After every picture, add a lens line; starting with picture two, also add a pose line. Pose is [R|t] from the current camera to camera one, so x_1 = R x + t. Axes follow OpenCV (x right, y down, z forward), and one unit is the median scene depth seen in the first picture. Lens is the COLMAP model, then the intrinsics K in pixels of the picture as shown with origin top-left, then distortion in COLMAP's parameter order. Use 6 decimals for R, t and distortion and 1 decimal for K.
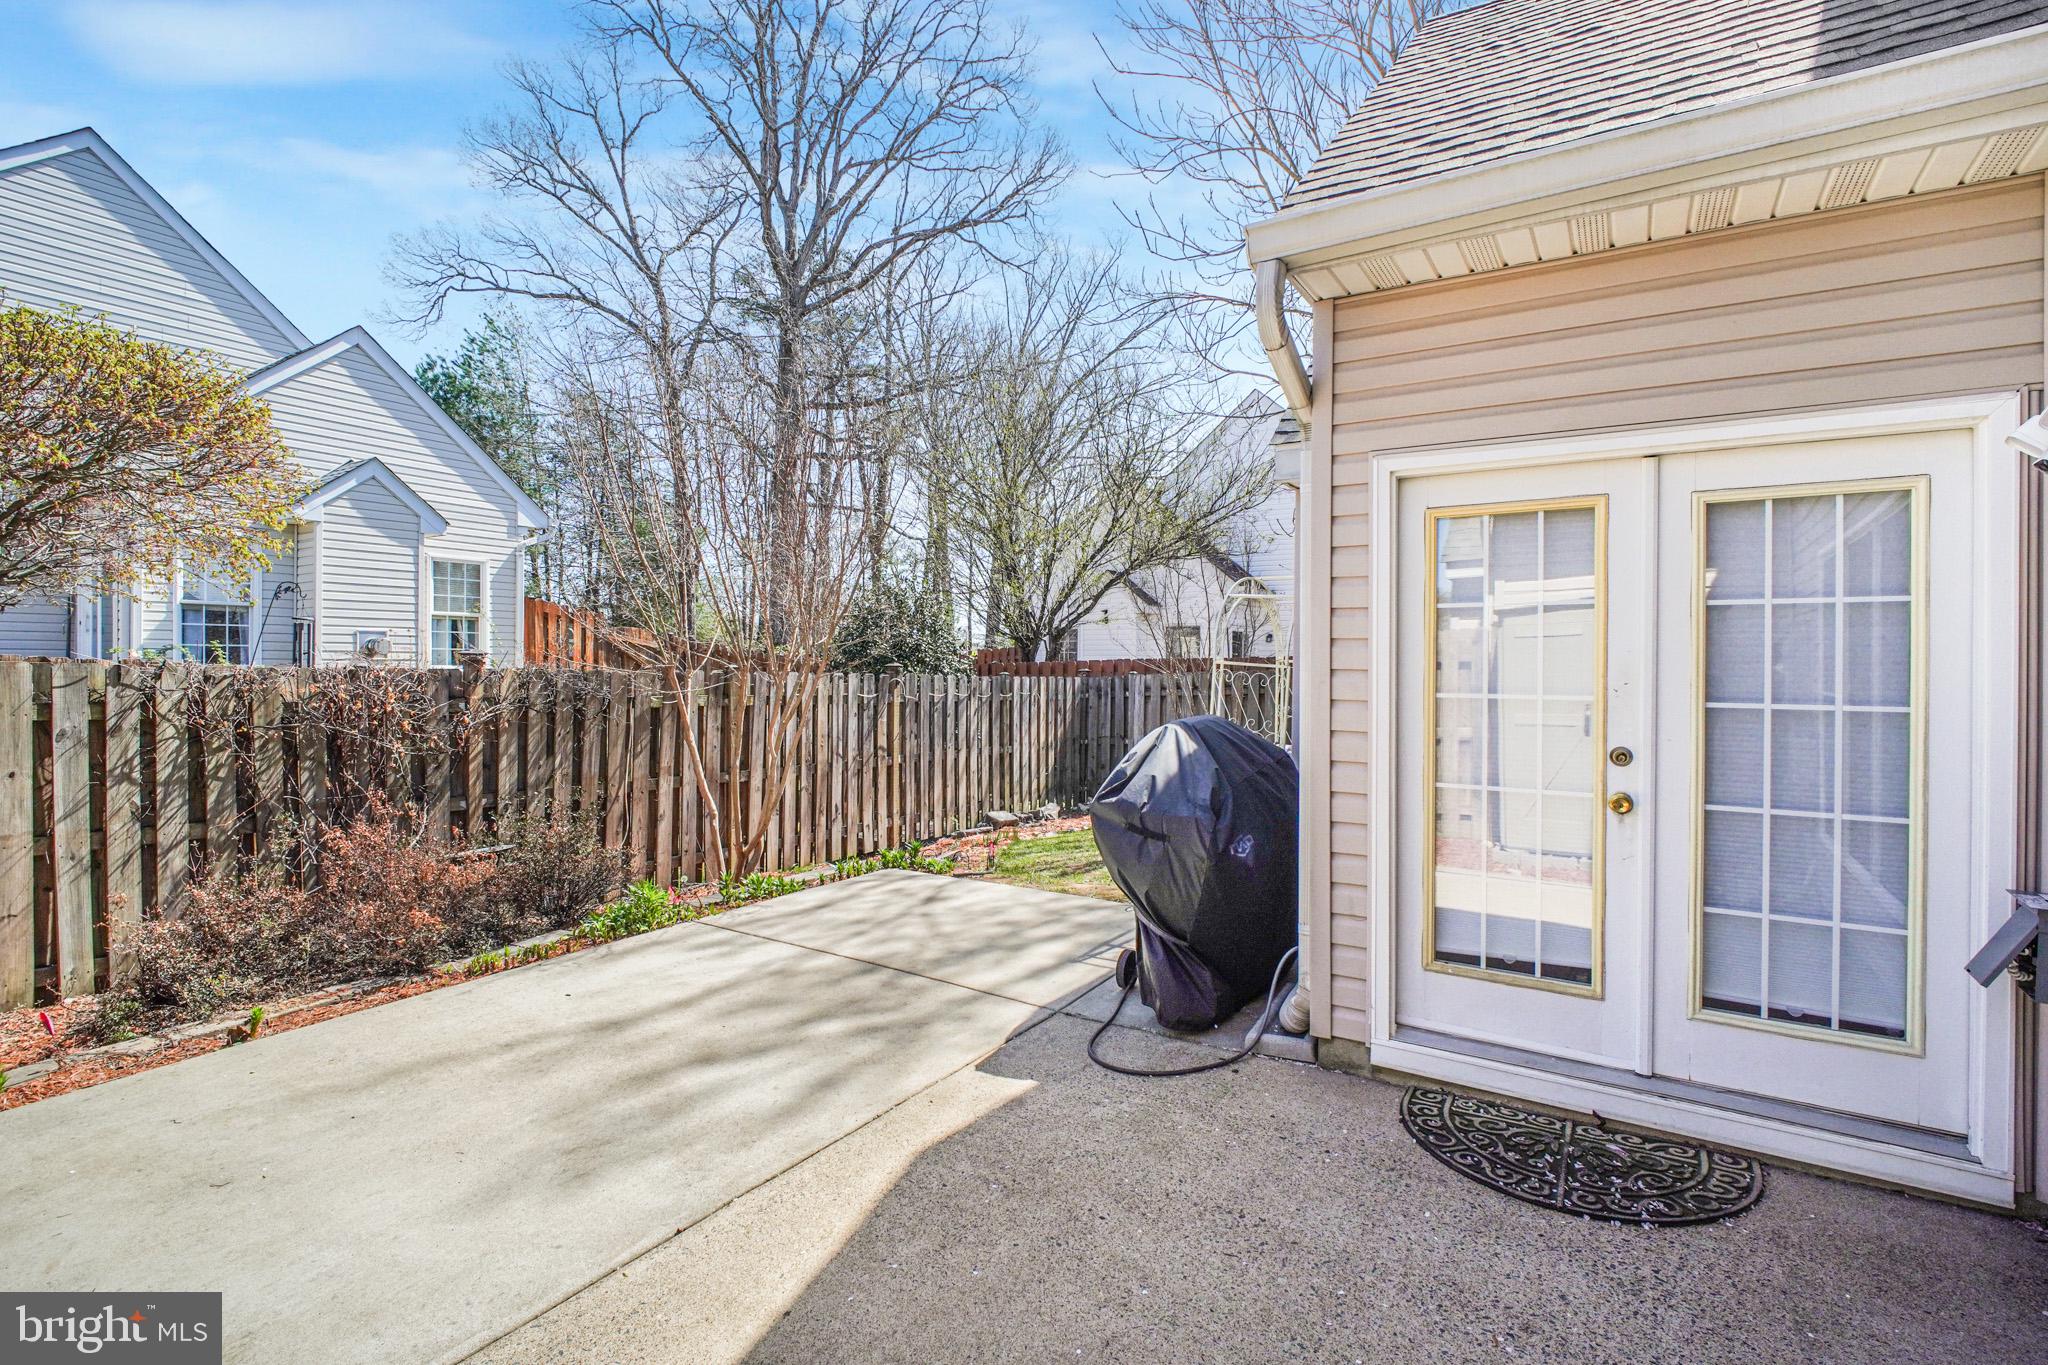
lens RADIAL K [[955.5, 0, 1011.1], [0, 955.5, 670.9], [0, 0, 1]] dist [0.002490, -0.005318]
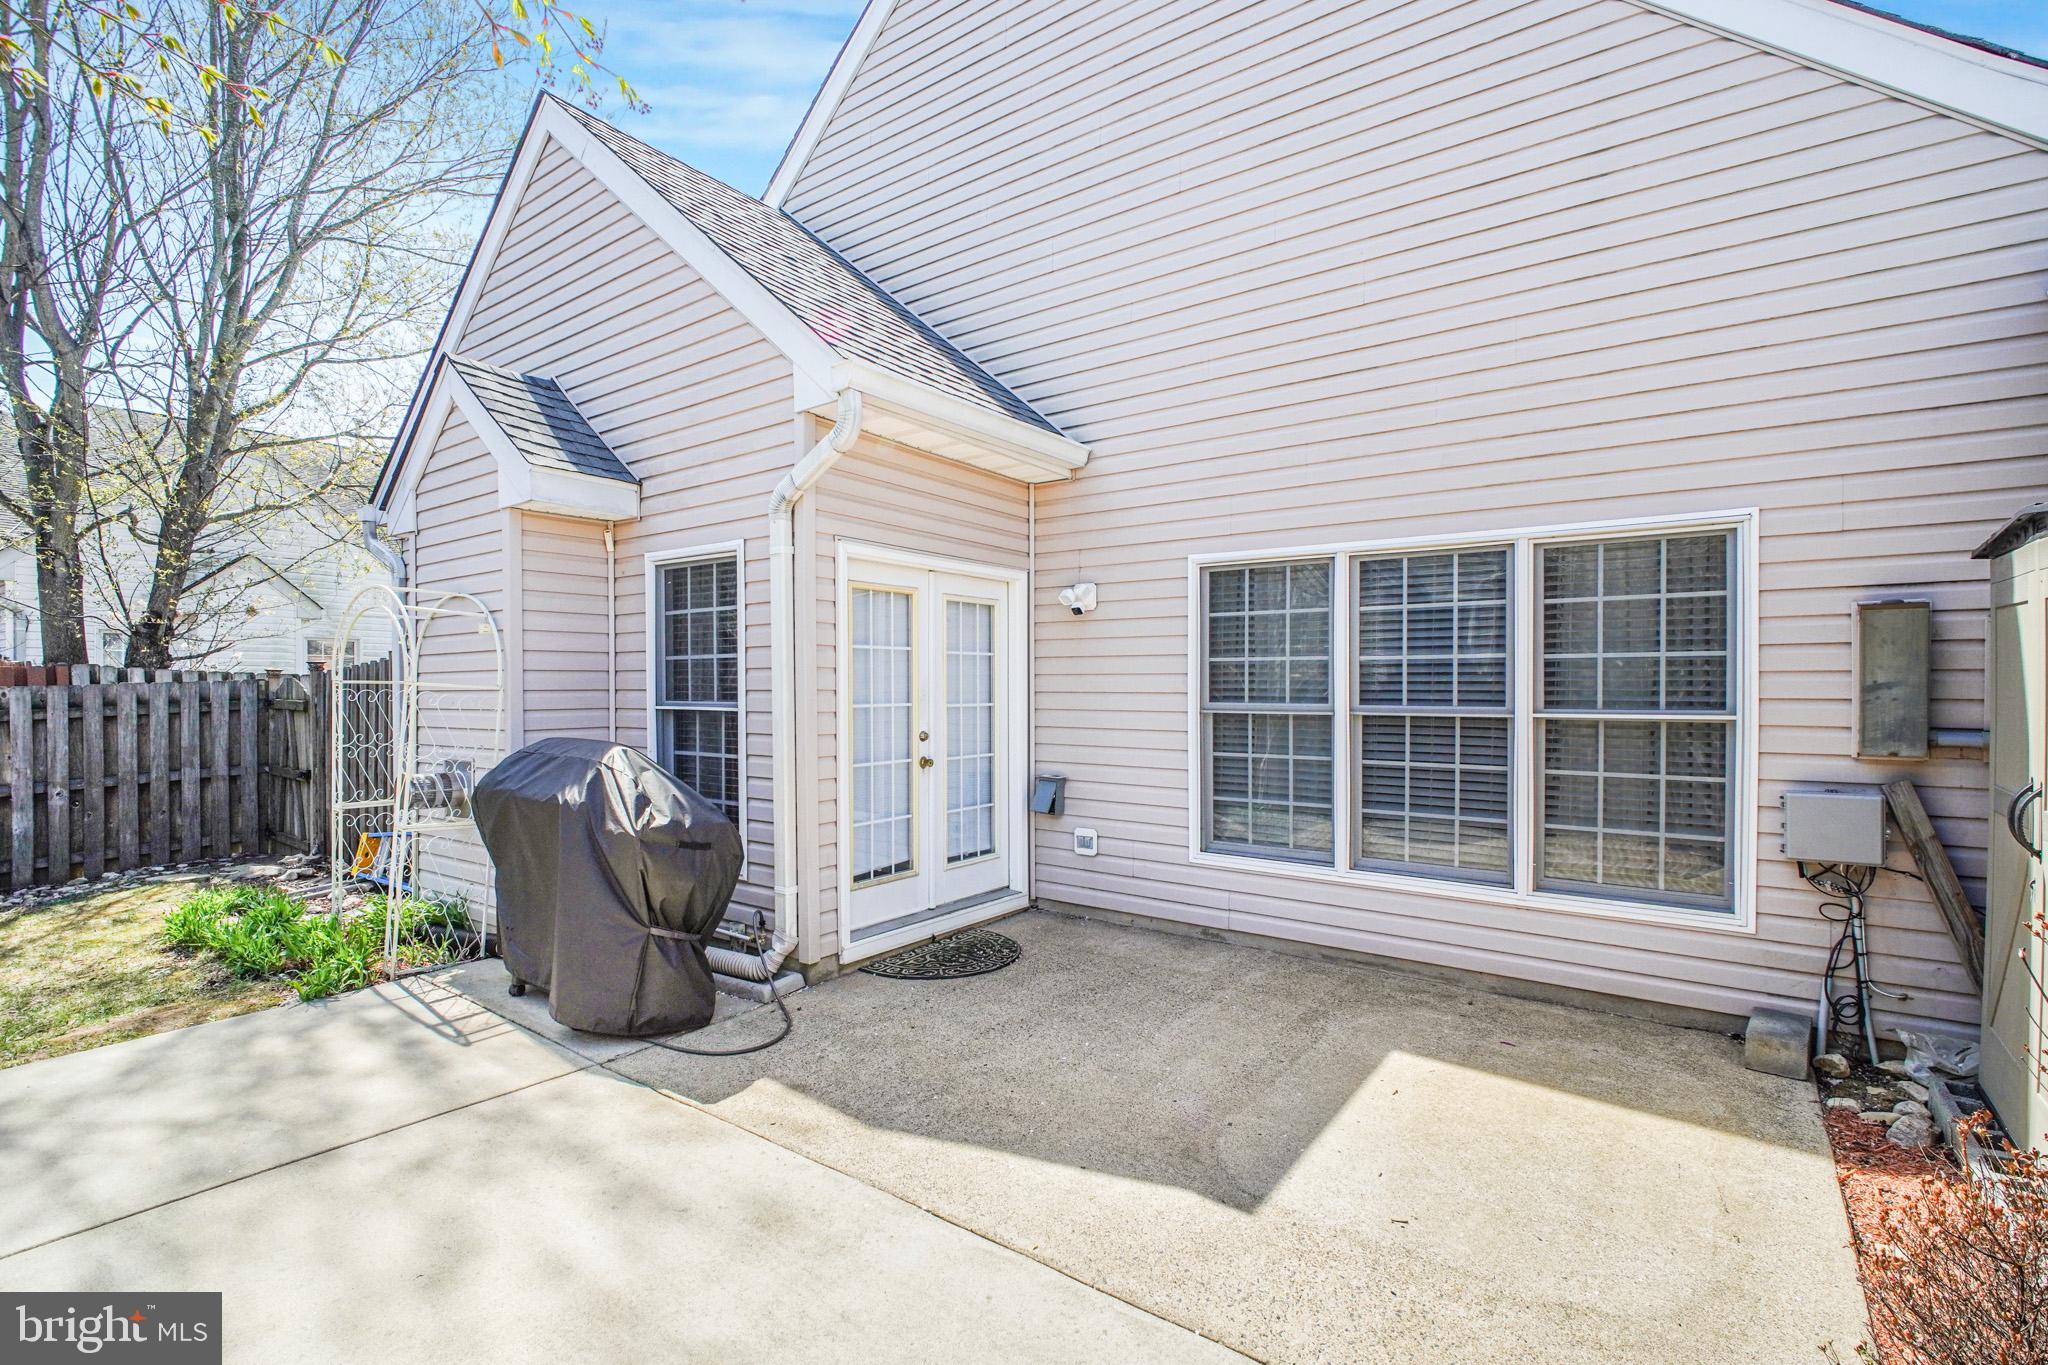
lens RADIAL K [[955.5, 0, 1012.5], [0, 955.5, 688.3], [0, 0, 1]] dist [0.002490, -0.005318]
pose [[0.052600, -0.012071, 0.998543, -1.149457], [0.008337, 0.999897, 0.011648, -0.021258], [-0.998581, 0.007713, 0.052695, 0.736854]]
